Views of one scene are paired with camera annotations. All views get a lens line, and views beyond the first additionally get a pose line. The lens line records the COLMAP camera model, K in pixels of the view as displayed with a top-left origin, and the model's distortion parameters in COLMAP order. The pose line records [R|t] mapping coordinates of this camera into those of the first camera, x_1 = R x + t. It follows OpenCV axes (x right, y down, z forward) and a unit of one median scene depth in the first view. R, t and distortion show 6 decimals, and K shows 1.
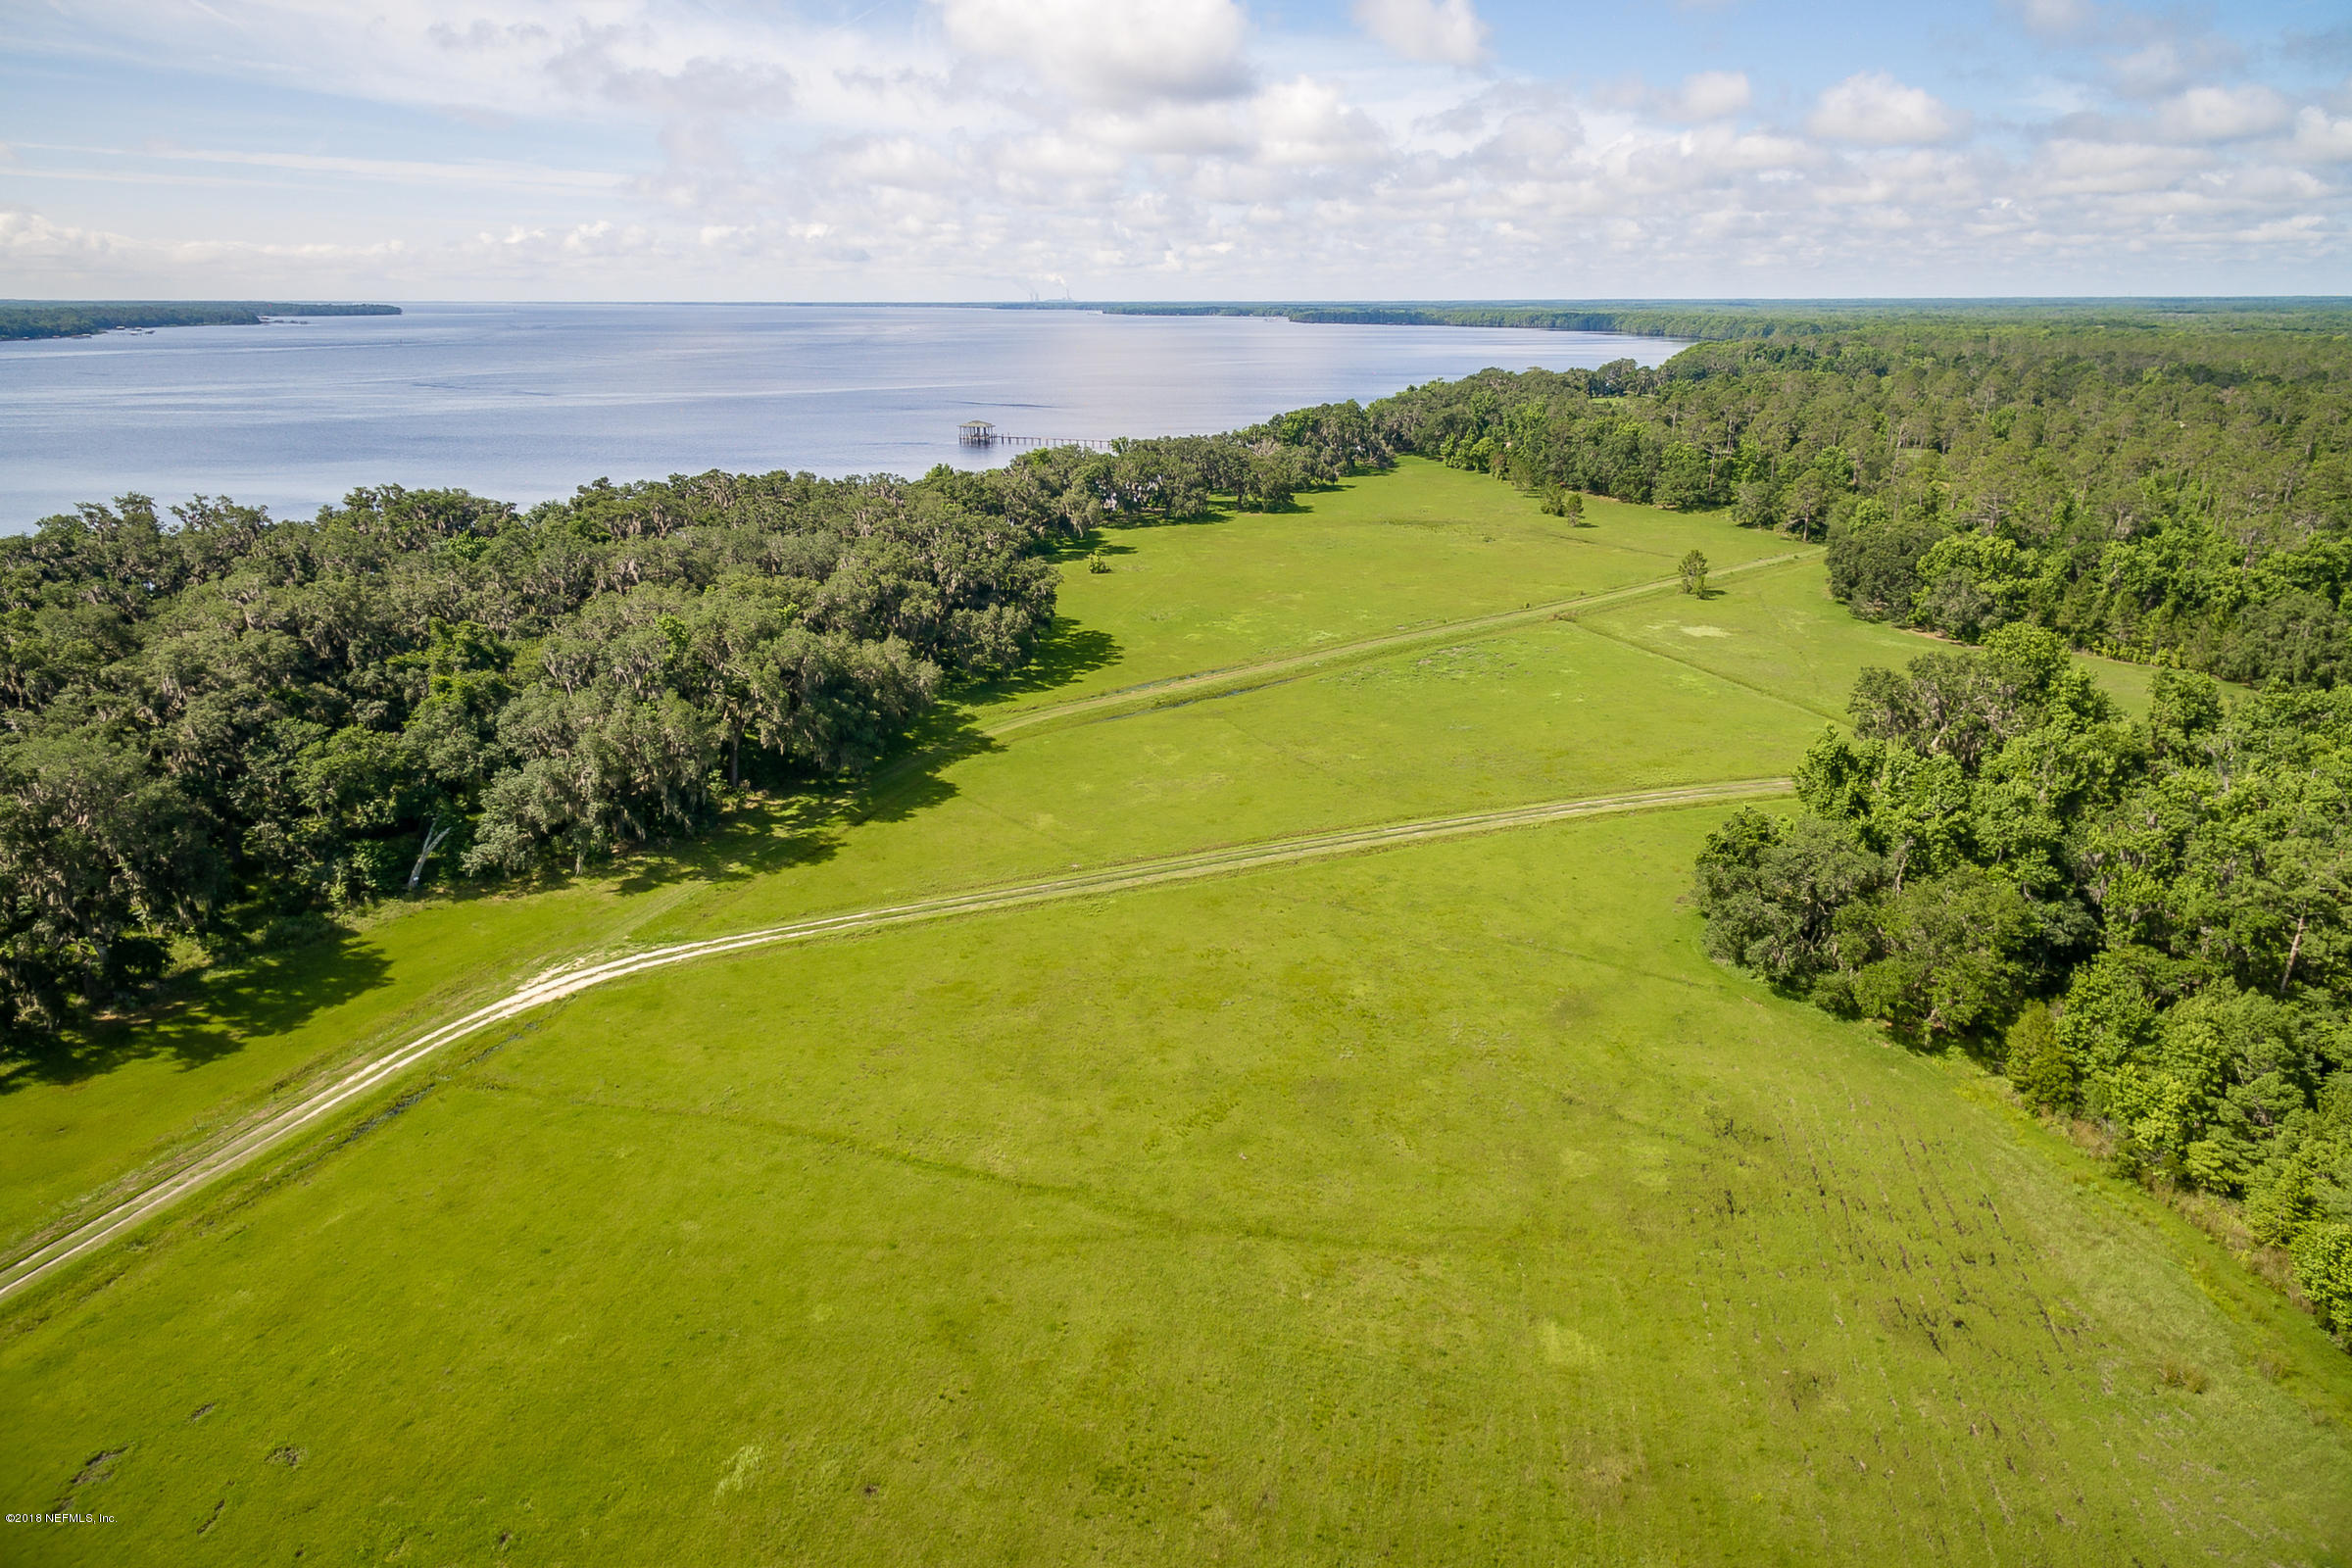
lens RADIAL K [[1286.6, 0, 1174.6], [0, 1286.6, 745.8], [0, 0, 1]] dist [0.009537, -0.002704]
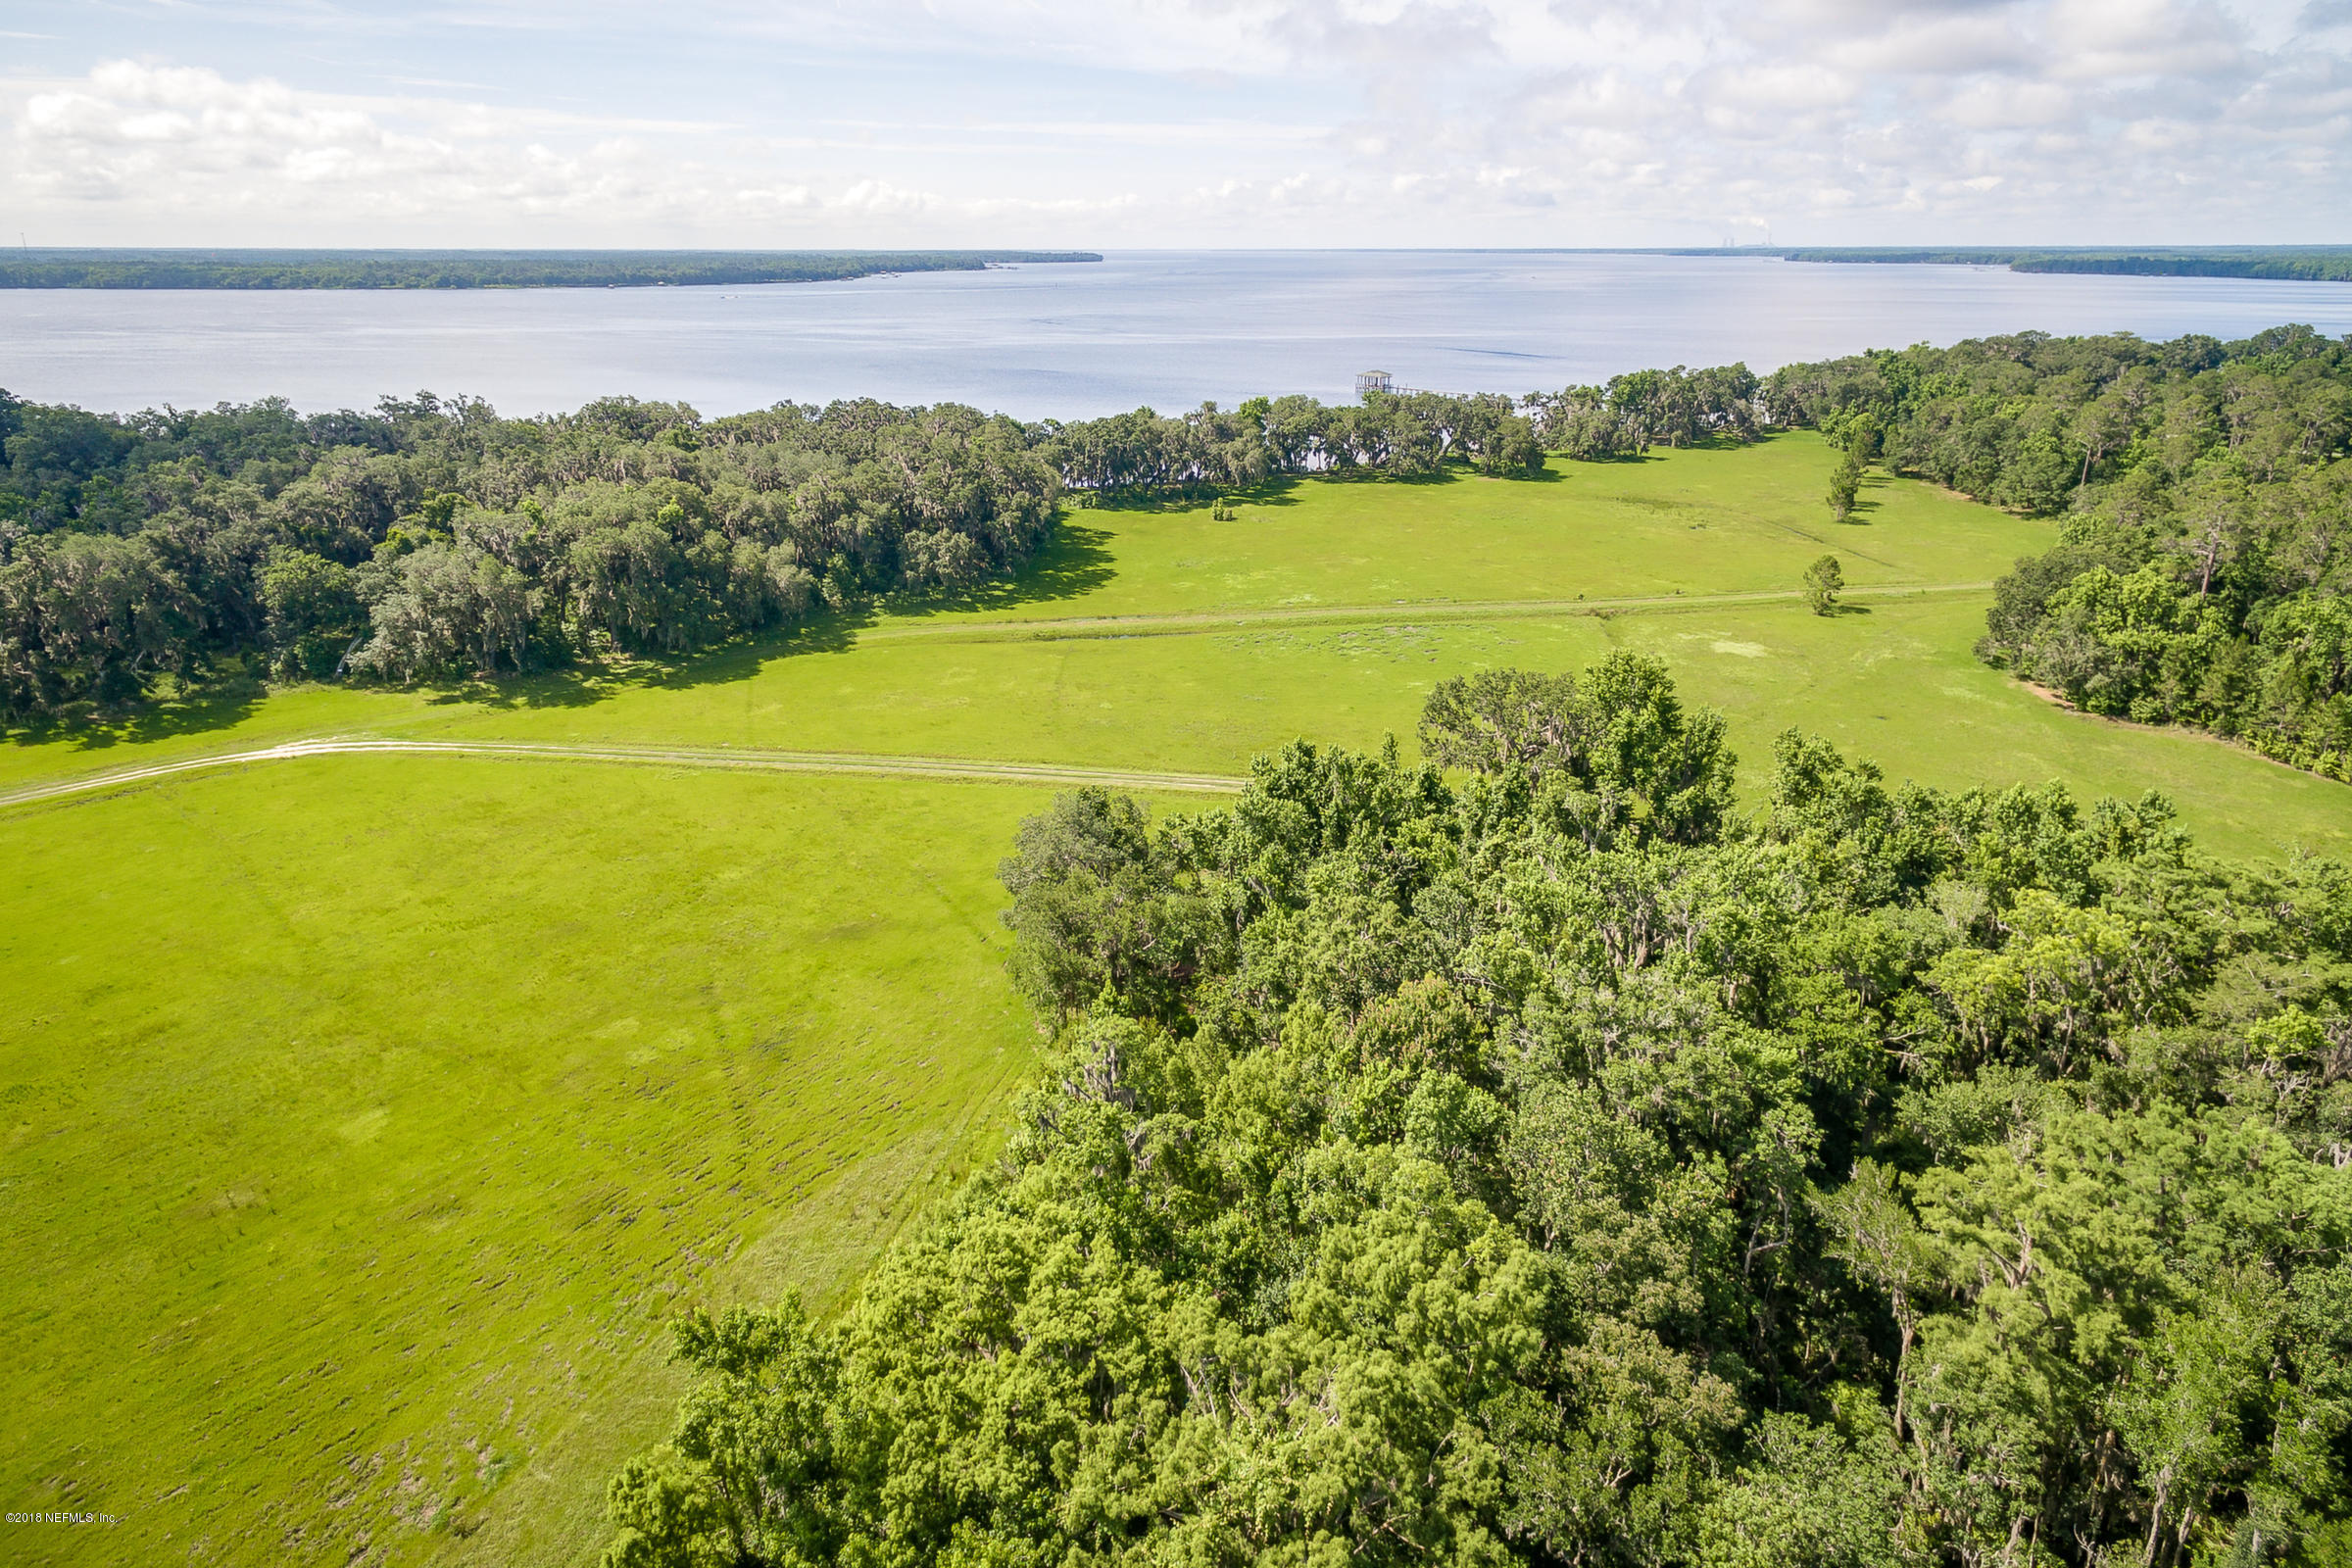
lens RADIAL K [[1252.3, 0, 1176.0], [0, 1252.3, 784.0], [0, 0, 1]] dist [0.000117, -0.001742]
pose [[0.885254, 0.181098, -0.428403, 0.289231], [-0.149597, 0.983004, 0.106414, -0.020428], [0.440394, -0.030116, 0.897300, 0.054044]]
